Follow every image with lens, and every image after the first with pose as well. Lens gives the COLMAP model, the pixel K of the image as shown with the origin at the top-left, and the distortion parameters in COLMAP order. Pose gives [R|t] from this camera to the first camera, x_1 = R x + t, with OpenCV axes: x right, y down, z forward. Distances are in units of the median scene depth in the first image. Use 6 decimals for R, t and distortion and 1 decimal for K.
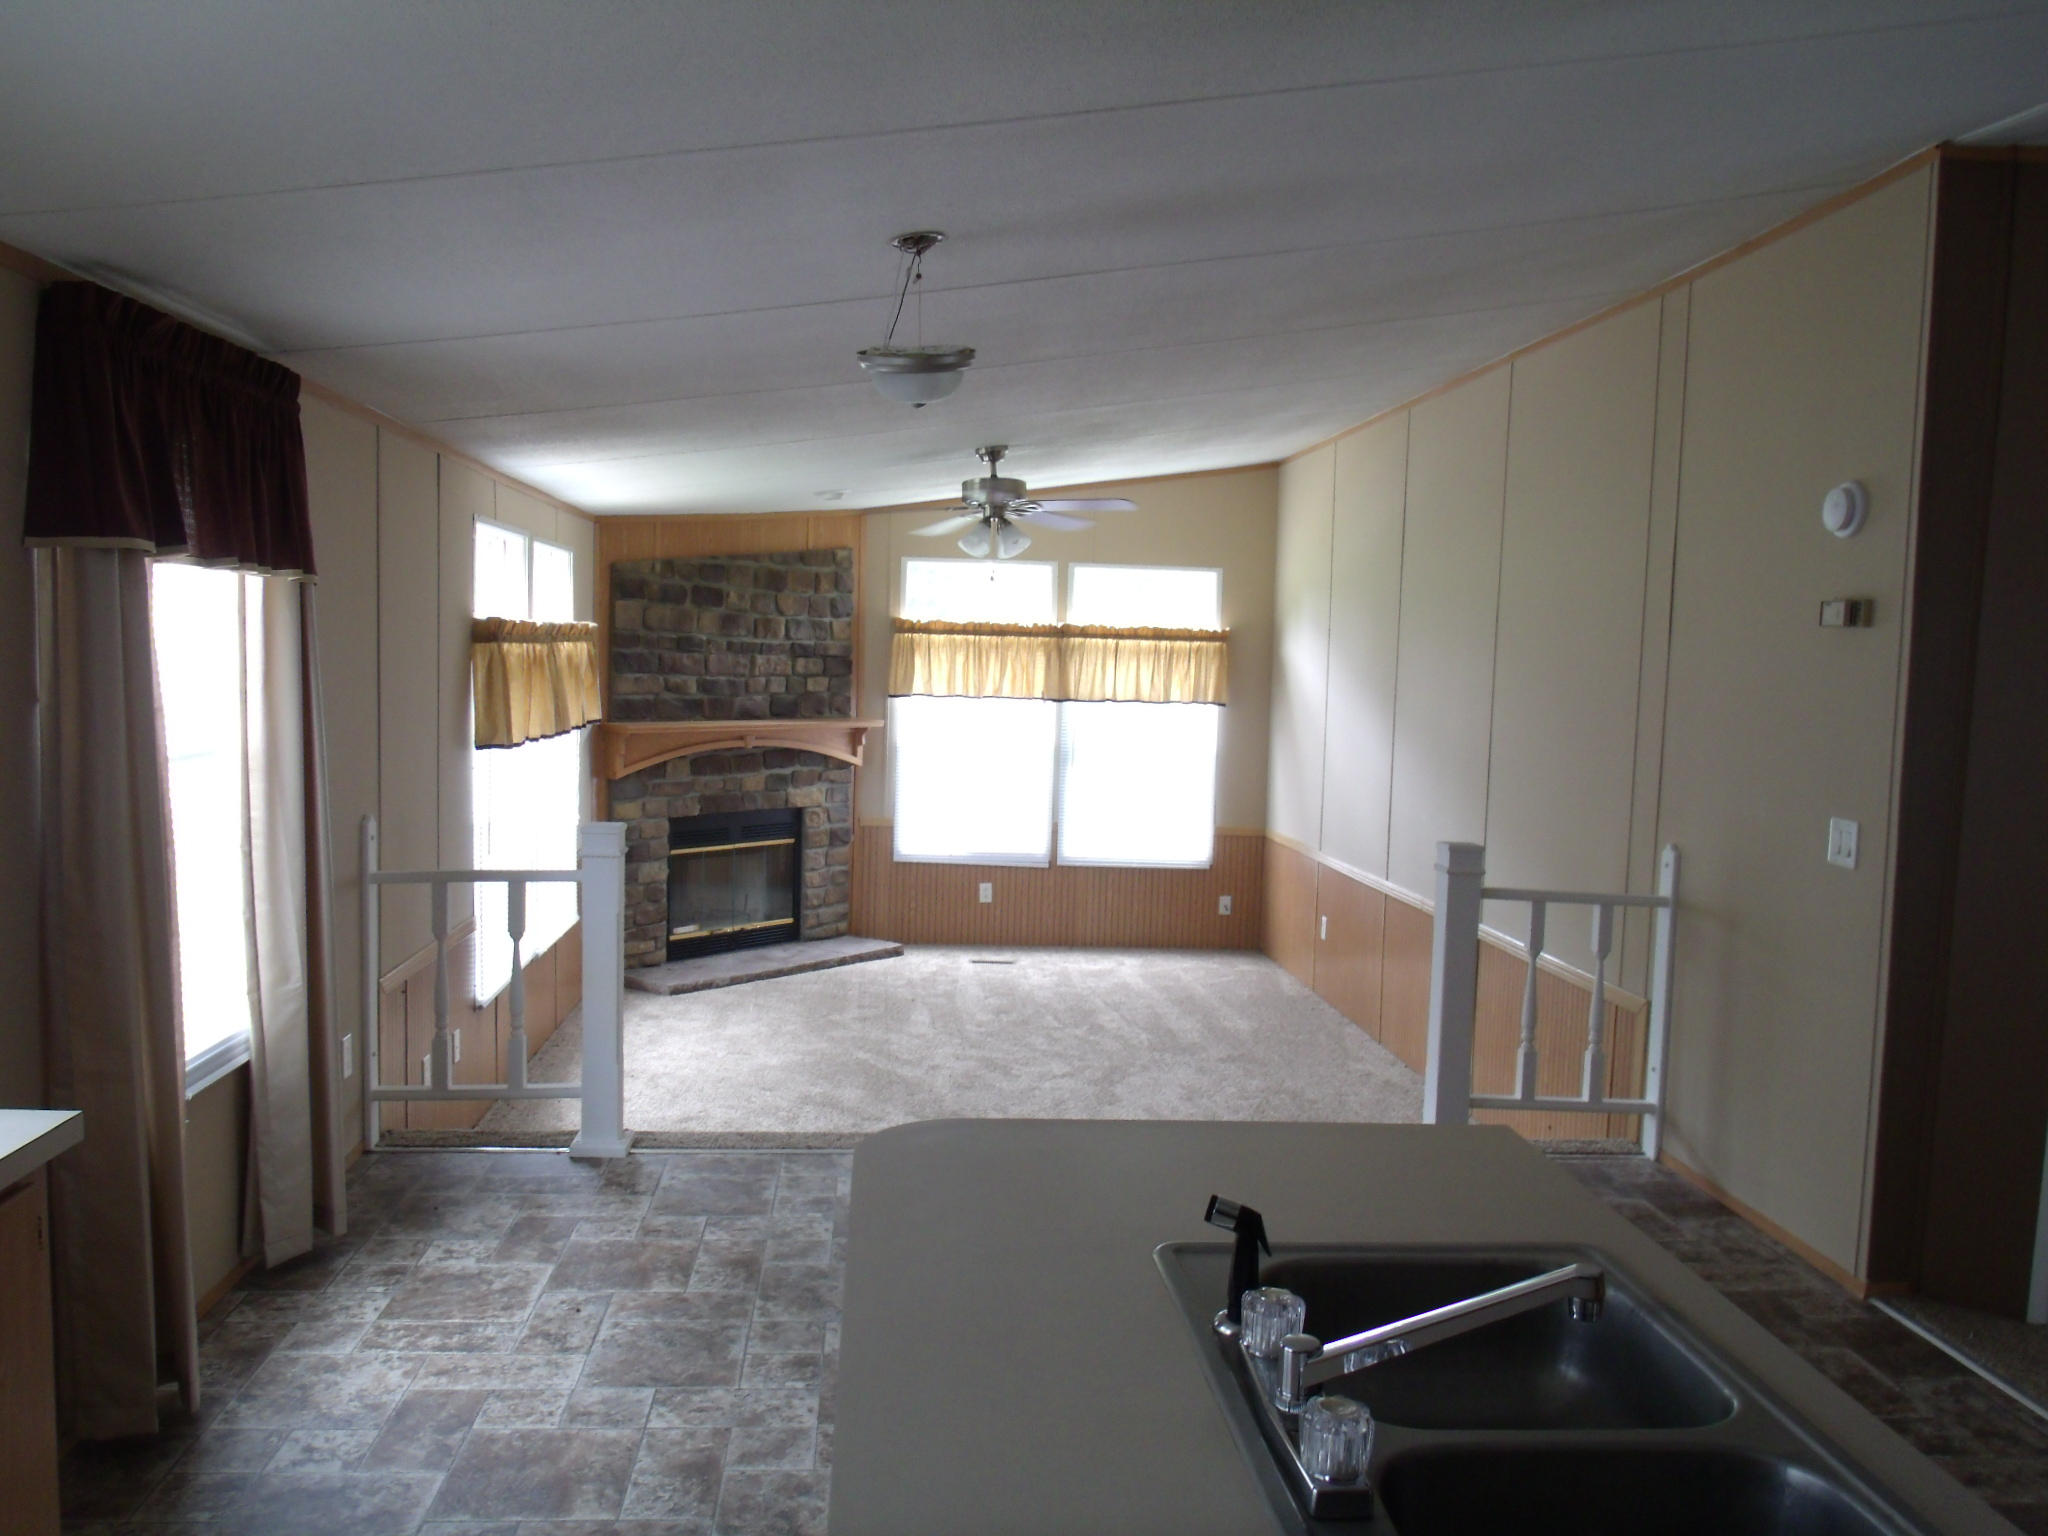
lens RADIAL K [[1629.7, 0, 1013.9], [0, 1629.7, 778.0], [0, 0, 1]] dist [-0.044392, 0.030600]
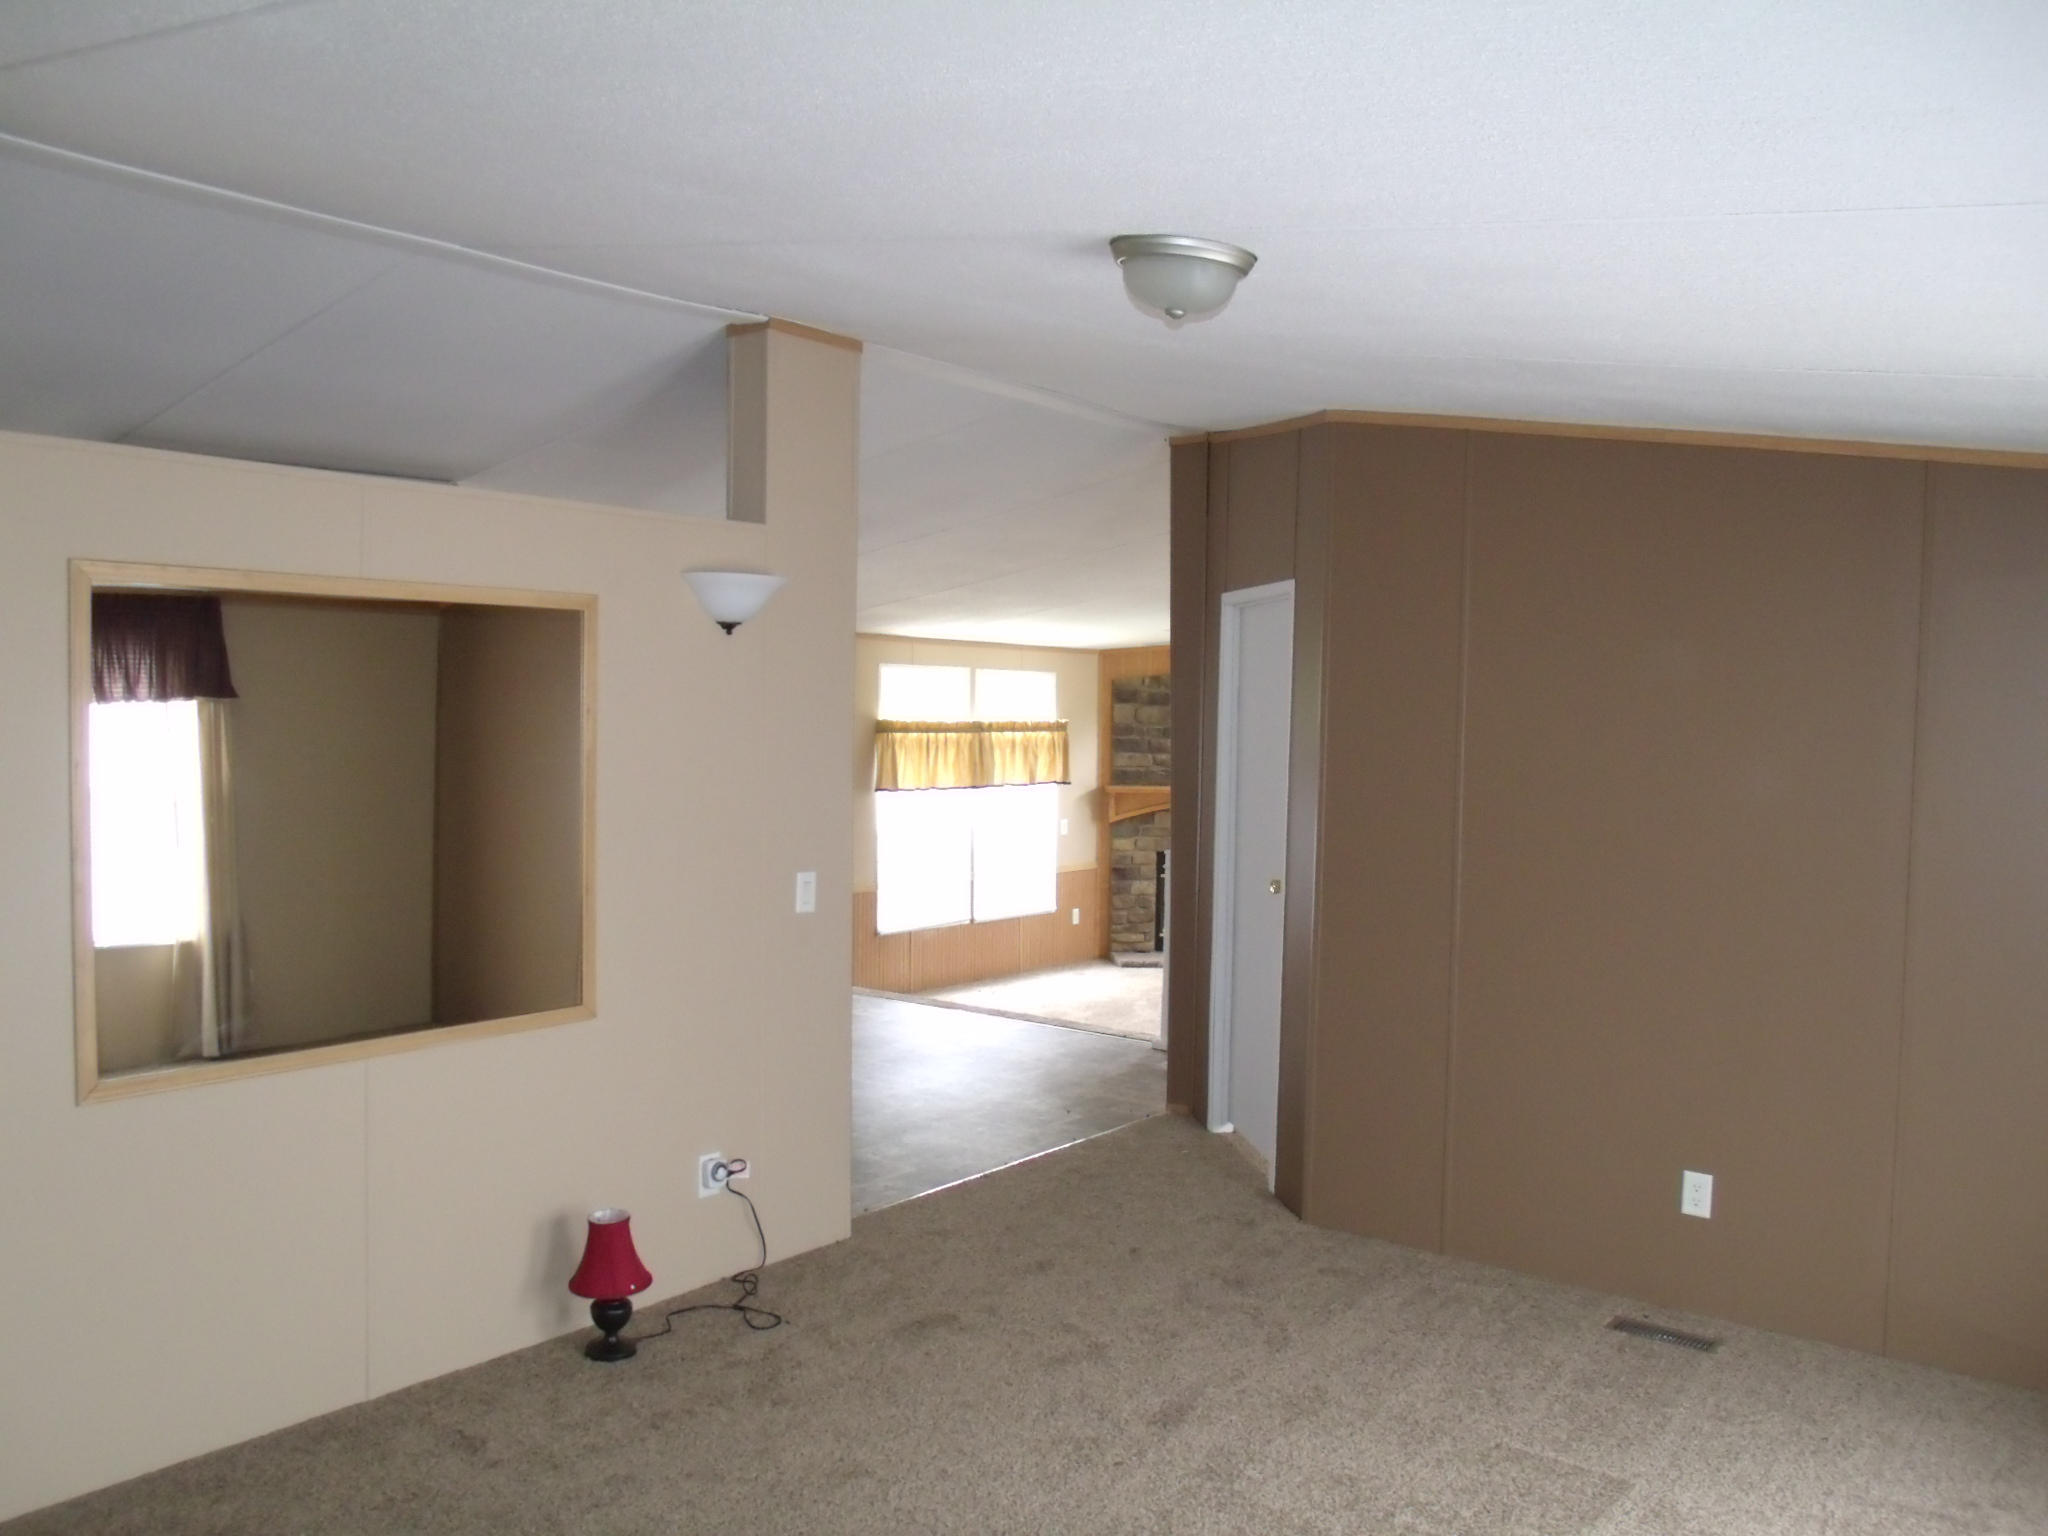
lens RADIAL K [[1629.7, 0, 1028.8], [0, 1629.7, 768.4], [0, 0, 1]] dist [-0.044392, 0.030600]
pose [[0.725143, 0.005245, -0.688578, 0.722698], [-0.047936, 0.997930, -0.042880, 0.018478], [0.686928, 0.064102, 0.723893, -0.144754]]
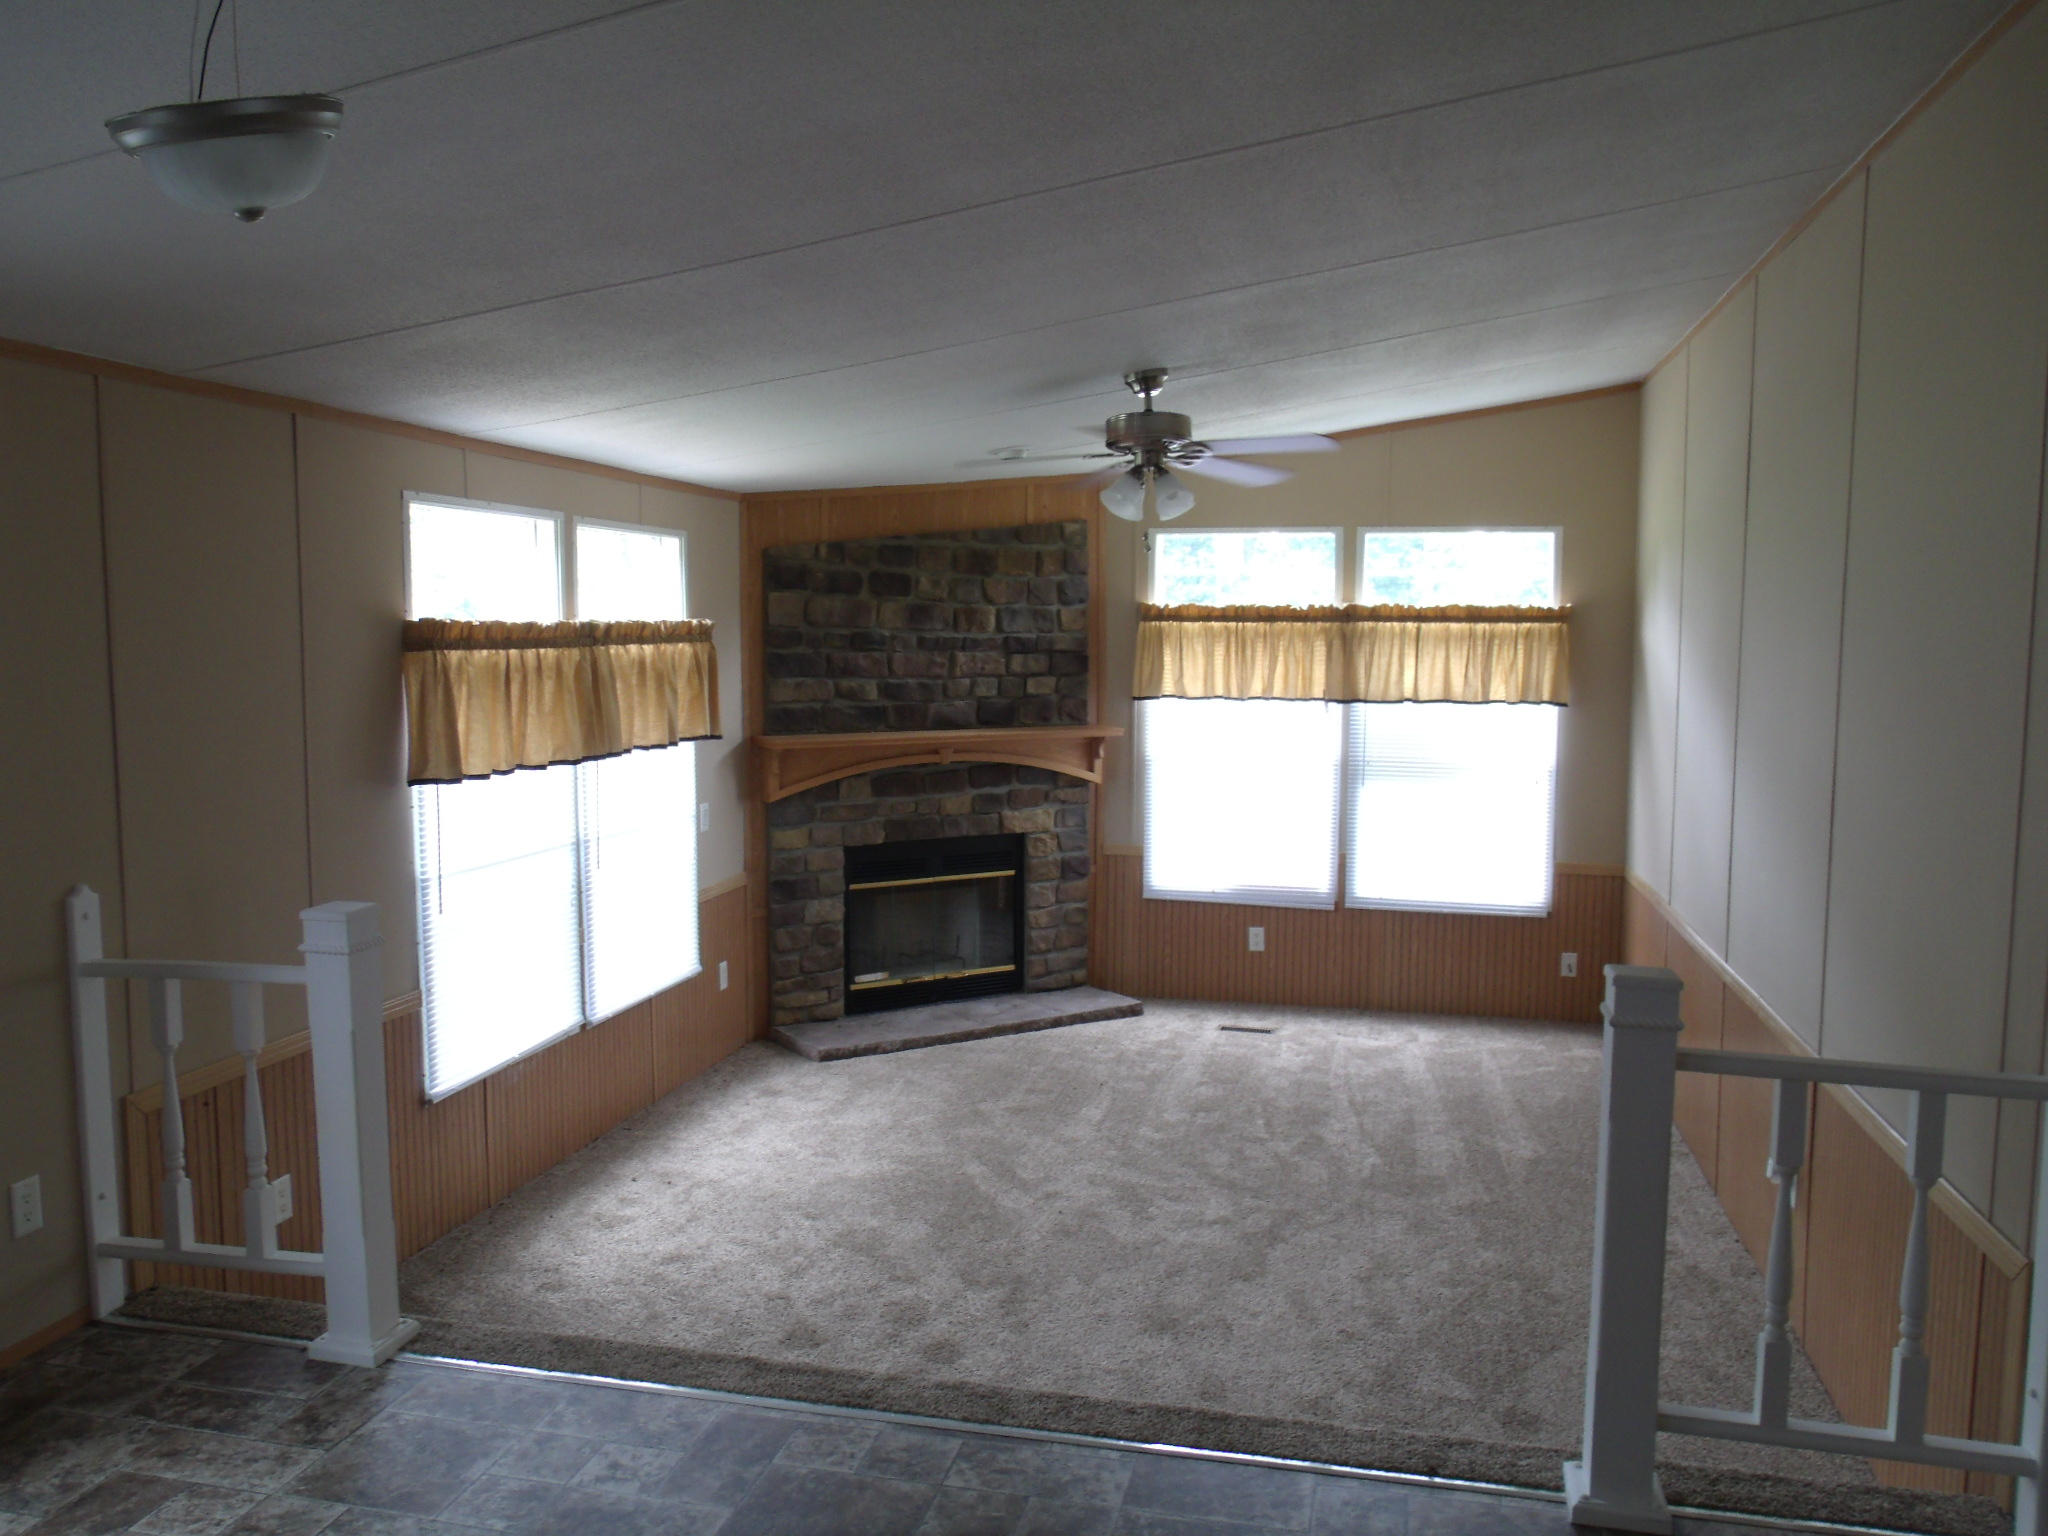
lens RADIAL K [[1629.7, 0, 1021.5], [0, 1629.7, 777.6], [0, 0, 1]] dist [-0.044392, 0.030600]
pose [[0.951739, 0.002741, -0.306896, 0.138236], [-0.000589, 0.999975, 0.007103, -0.018053], [0.306907, -0.006579, 0.951717, 0.224525]]
